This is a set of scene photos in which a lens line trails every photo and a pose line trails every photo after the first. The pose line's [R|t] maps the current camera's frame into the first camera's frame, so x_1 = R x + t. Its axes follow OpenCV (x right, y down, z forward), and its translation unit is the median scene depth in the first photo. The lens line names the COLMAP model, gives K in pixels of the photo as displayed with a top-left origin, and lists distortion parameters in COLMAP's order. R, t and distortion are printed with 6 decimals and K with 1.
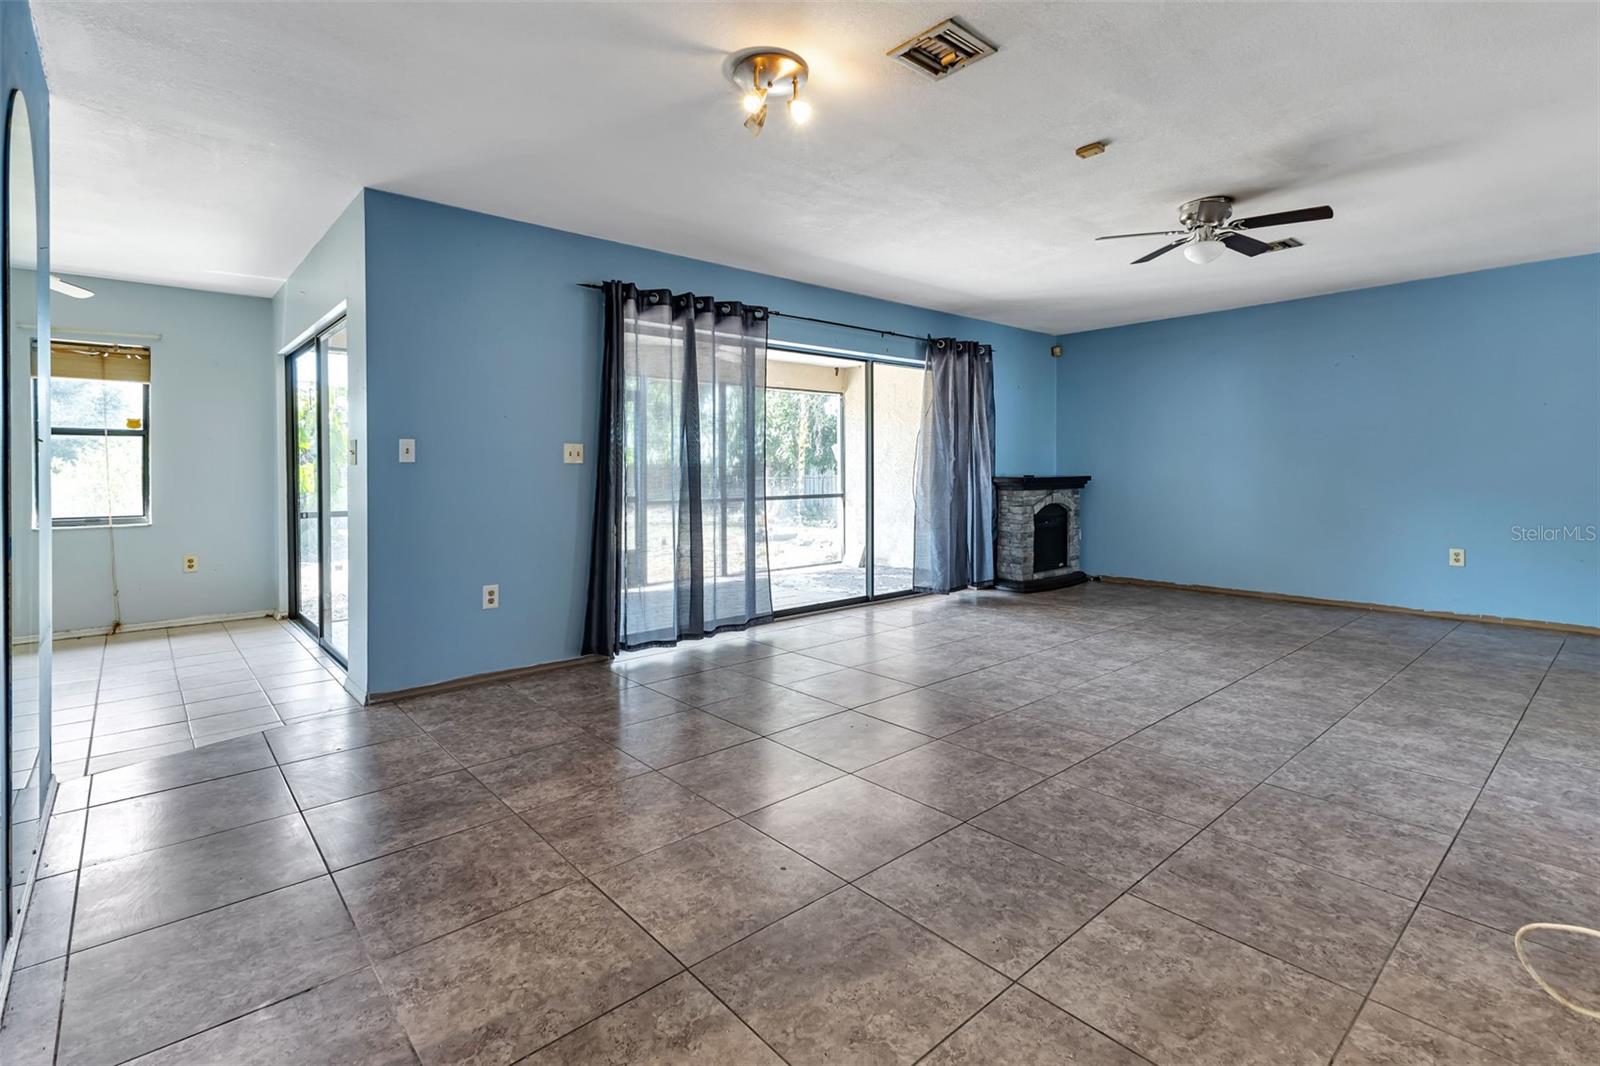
lens RADIAL K [[754.5, 0, 808.0], [0, 754.5, 479.2], [0, 0, 1]] dist [0.018828, 0.000683]
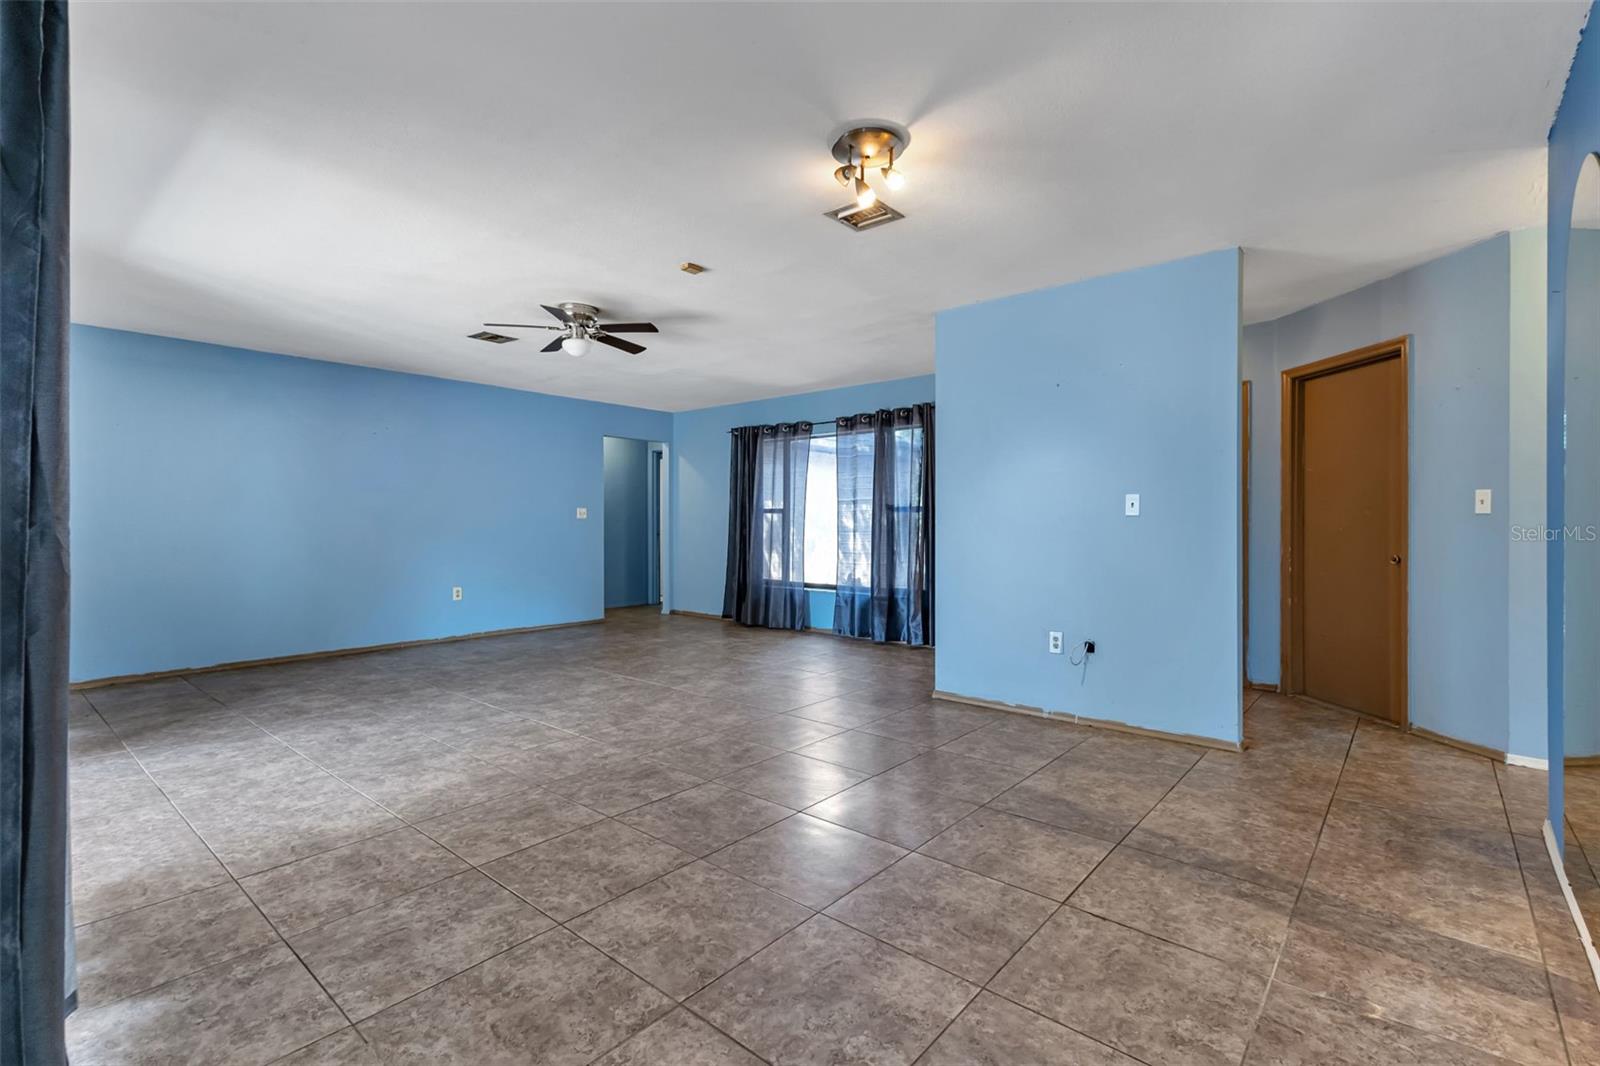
lens RADIAL K [[732.0, 0, 804.0], [0, 732.0, 516.1], [0, 0, 1]] dist [0.017017, -0.000482]
pose [[-0.147729, 0.016514, 0.988890, -0.501369], [0.016528, 0.999762, -0.014226, -0.003719], [-0.988890, 0.014242, -0.147967, 0.594206]]
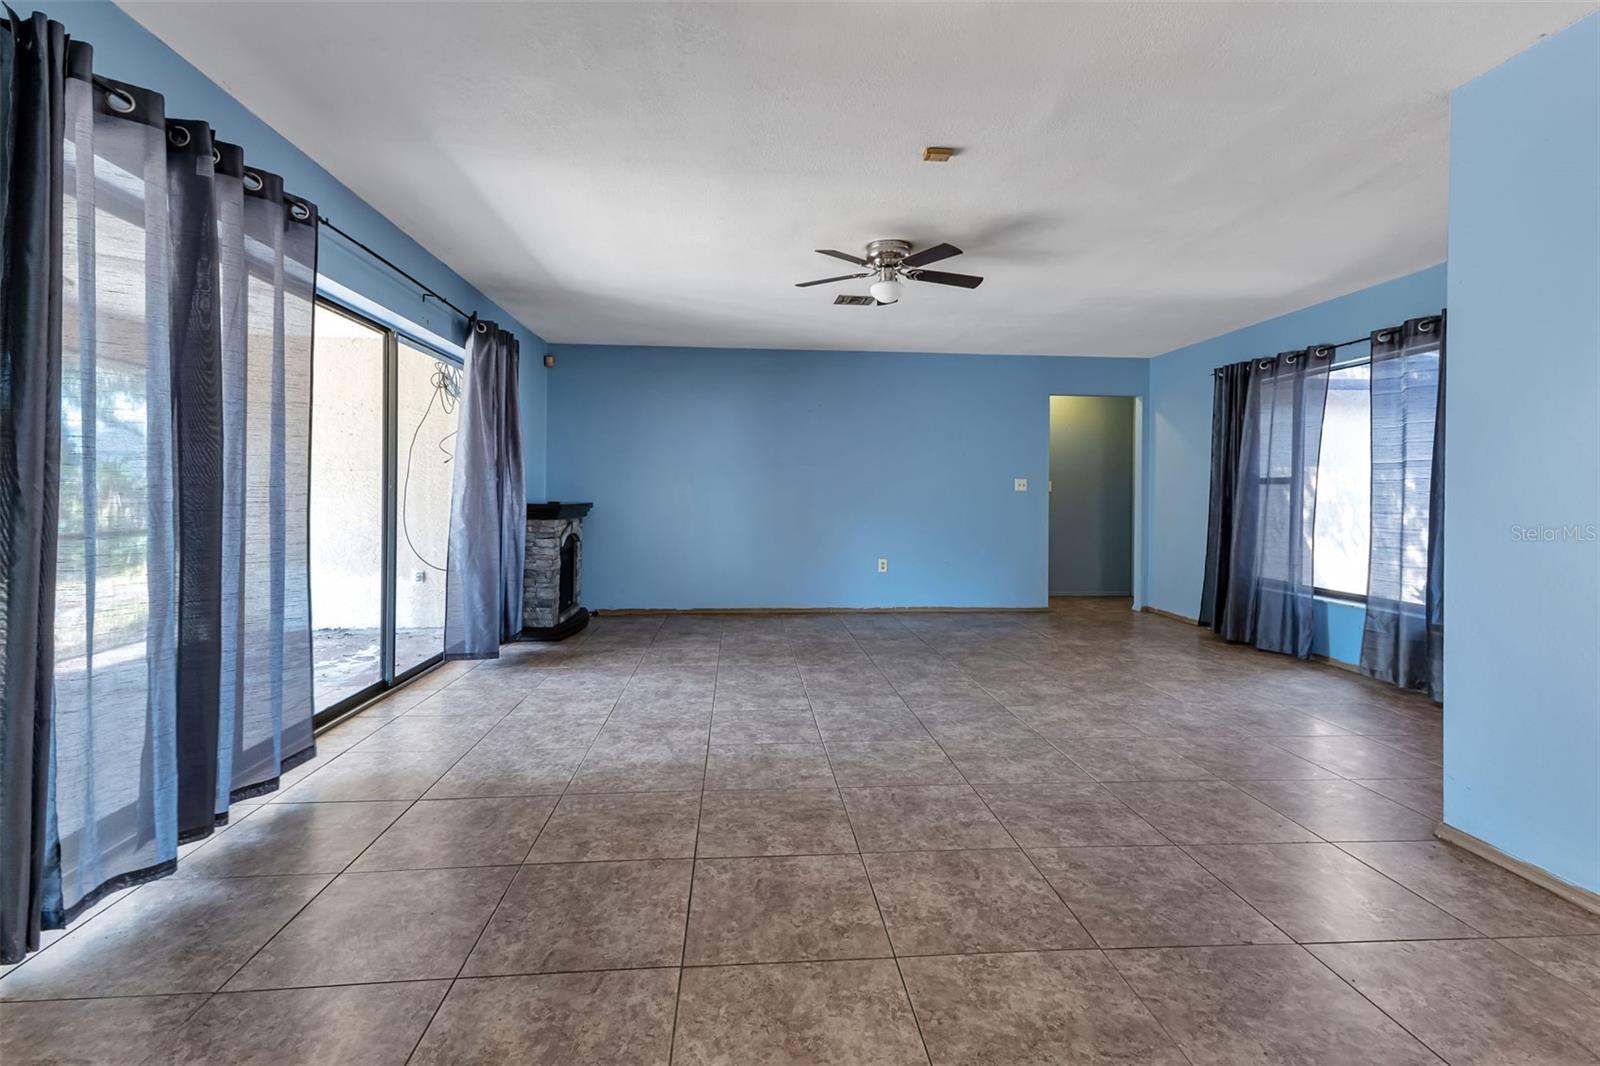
lens RADIAL K [[740.3, 0, 800.7], [0, 740.3, 489.4], [0, 0, 1]] dist [0.015301, -0.000711]
pose [[0.597744, 0.018155, 0.801481, -0.265358], [-0.000786, 0.999756, -0.022061, -0.000791], [-0.801687, 0.012557, 0.597613, 0.347565]]
